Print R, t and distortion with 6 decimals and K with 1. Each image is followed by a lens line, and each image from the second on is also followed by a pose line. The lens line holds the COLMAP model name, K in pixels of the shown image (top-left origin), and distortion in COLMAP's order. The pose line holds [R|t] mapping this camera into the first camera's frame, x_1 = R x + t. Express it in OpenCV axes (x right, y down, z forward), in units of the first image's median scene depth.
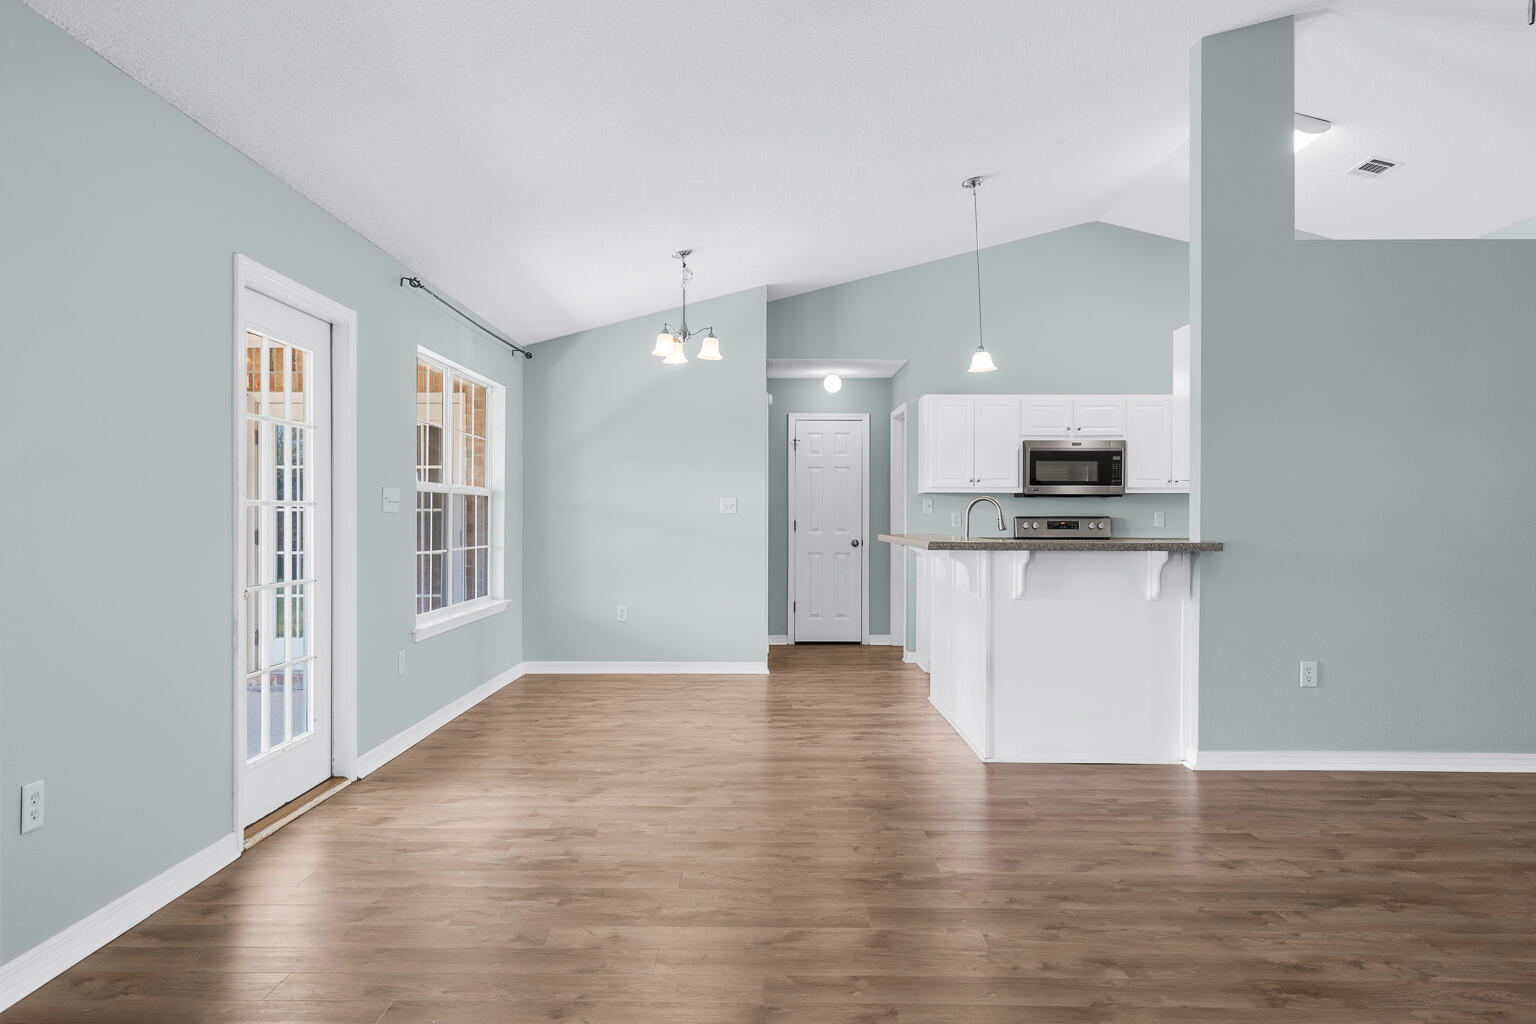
lens RADIAL K [[1056.0, 0, 766.9], [0, 1056.0, 514.1], [0, 0, 1]] dist [0.004541, 0.000107]
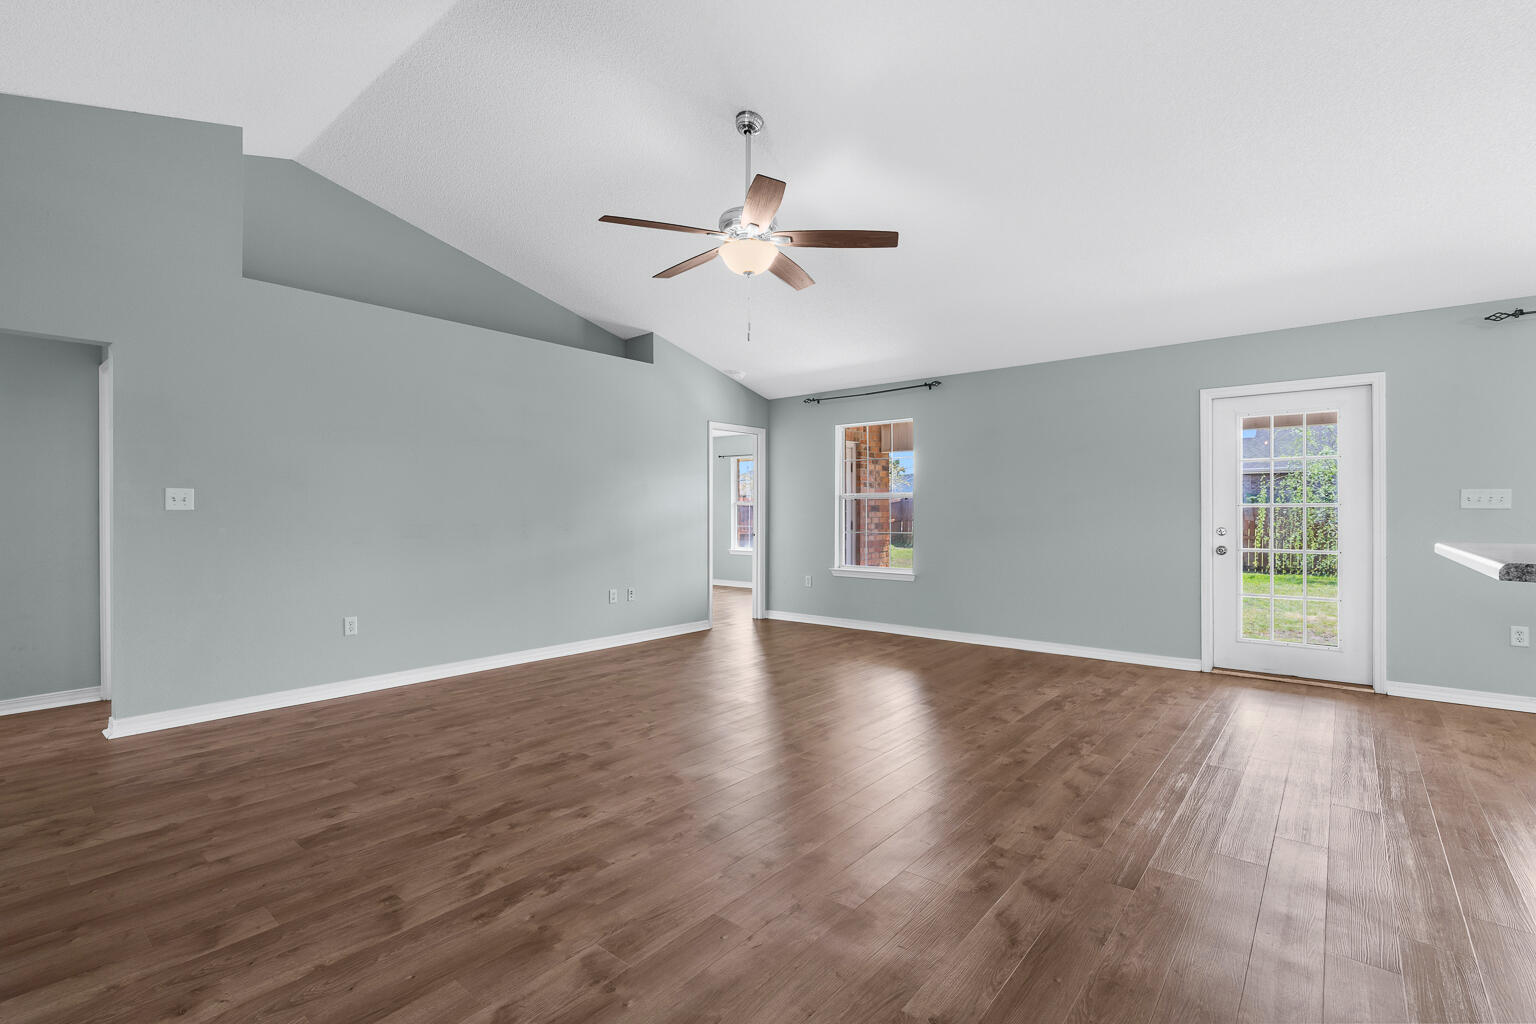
lens RADIAL K [[693.9, 0, 766.2], [0, 693.9, 512.8], [0, 0, 1]] dist [0.000523, -0.000103]
pose [[-0.636347, -0.004588, -0.771390, 1.091259], [-0.001709, 0.999988, -0.004538, 0.003878], [0.771401, -0.001570, -0.636347, 1.143785]]
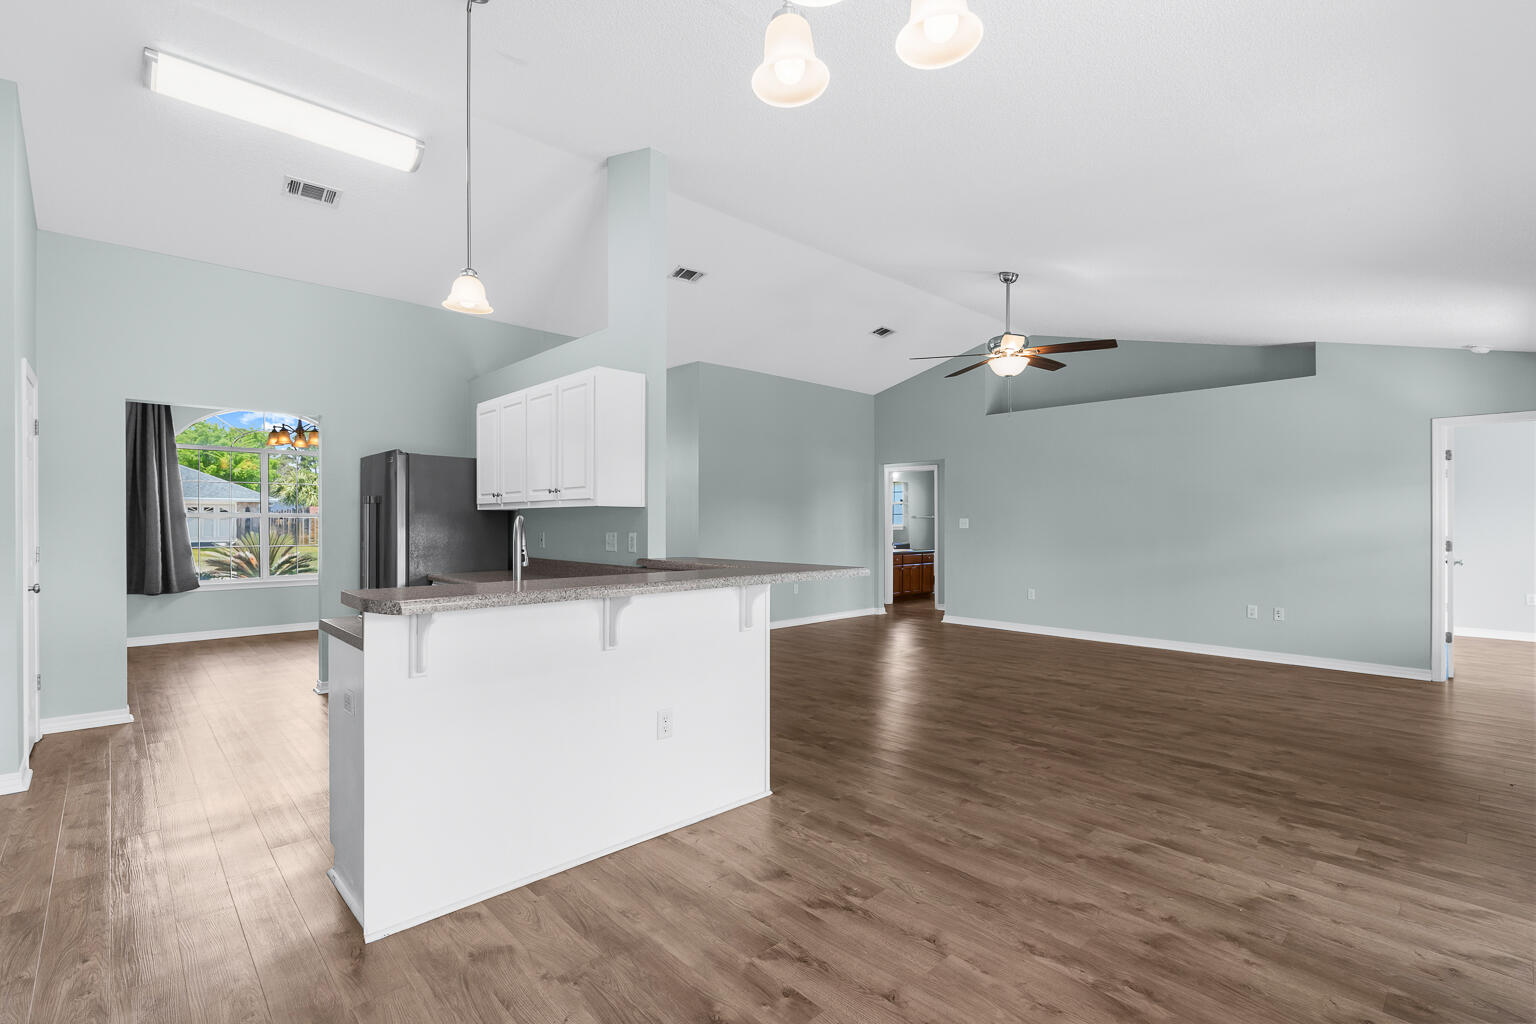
lens RADIAL K [[693.9, 0, 763.5], [0, 693.9, 520.3], [0, 0, 1]] dist [0.000523, -0.000103]
pose [[-0.687539, -0.003856, 0.726137, -0.328271], [-0.007216, 0.999973, -0.001522, -0.021109], [-0.726111, -0.006286, -0.687548, 1.868828]]
